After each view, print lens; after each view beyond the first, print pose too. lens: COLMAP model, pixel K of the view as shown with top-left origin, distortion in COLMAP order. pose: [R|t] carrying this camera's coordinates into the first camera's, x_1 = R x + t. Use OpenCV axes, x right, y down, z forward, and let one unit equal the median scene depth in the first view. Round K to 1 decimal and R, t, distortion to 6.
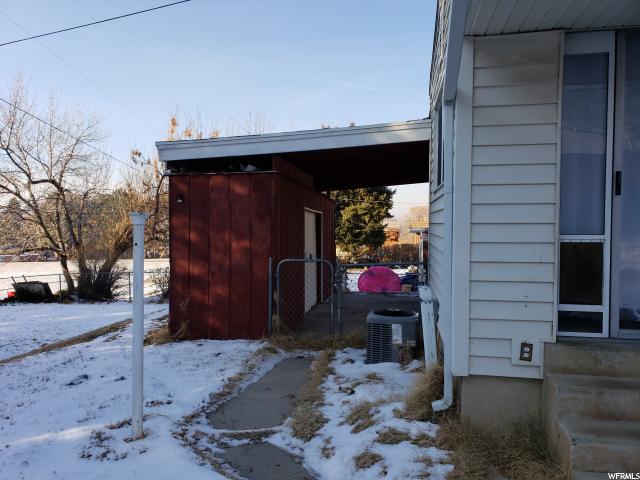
lens RADIAL K [[496.8, 0, 312.0], [0, 496.8, 247.3], [0, 0, 1]] dist [0.054727, -0.085805]
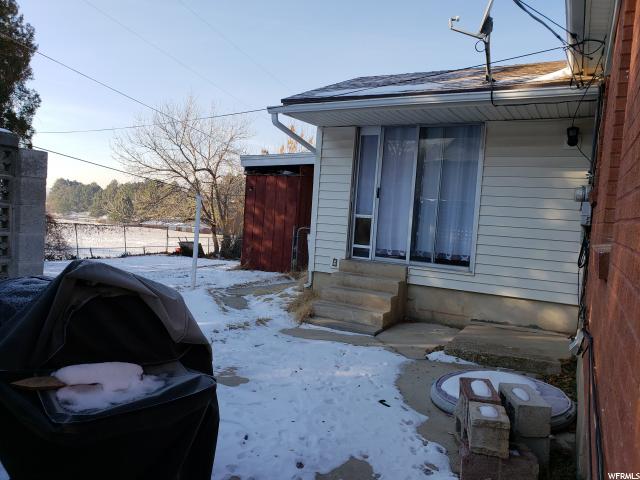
lens RADIAL K [[496.8, 0, 312.0], [0, 496.8, 247.3], [0, 0, 1]] dist [0.054727, -0.085805]
pose [[0.950748, 0.081575, -0.299037, 0.473422], [-0.074630, 0.996611, 0.034590, 0.029663], [0.300845, -0.010569, 0.953614, -0.585275]]
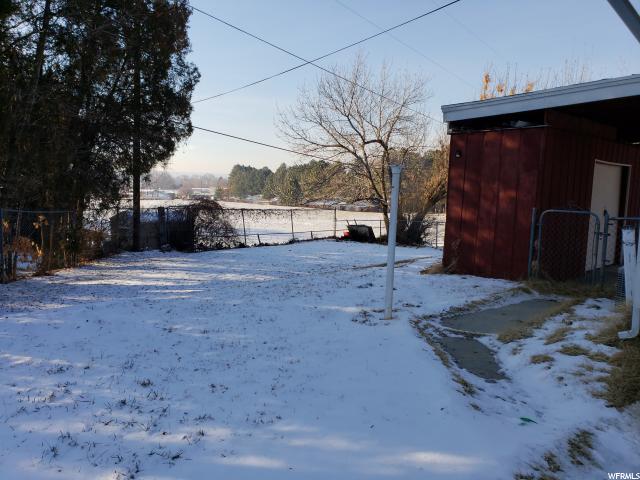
lens RADIAL K [[496.8, 0, 312.0], [0, 496.8, 247.3], [0, 0, 1]] dist [0.054727, -0.085805]
pose [[0.808498, 0.089422, -0.581666, 0.161572], [-0.038481, 0.994306, 0.099373, 0.017588], [0.587240, -0.057960, 0.807335, -0.160589]]
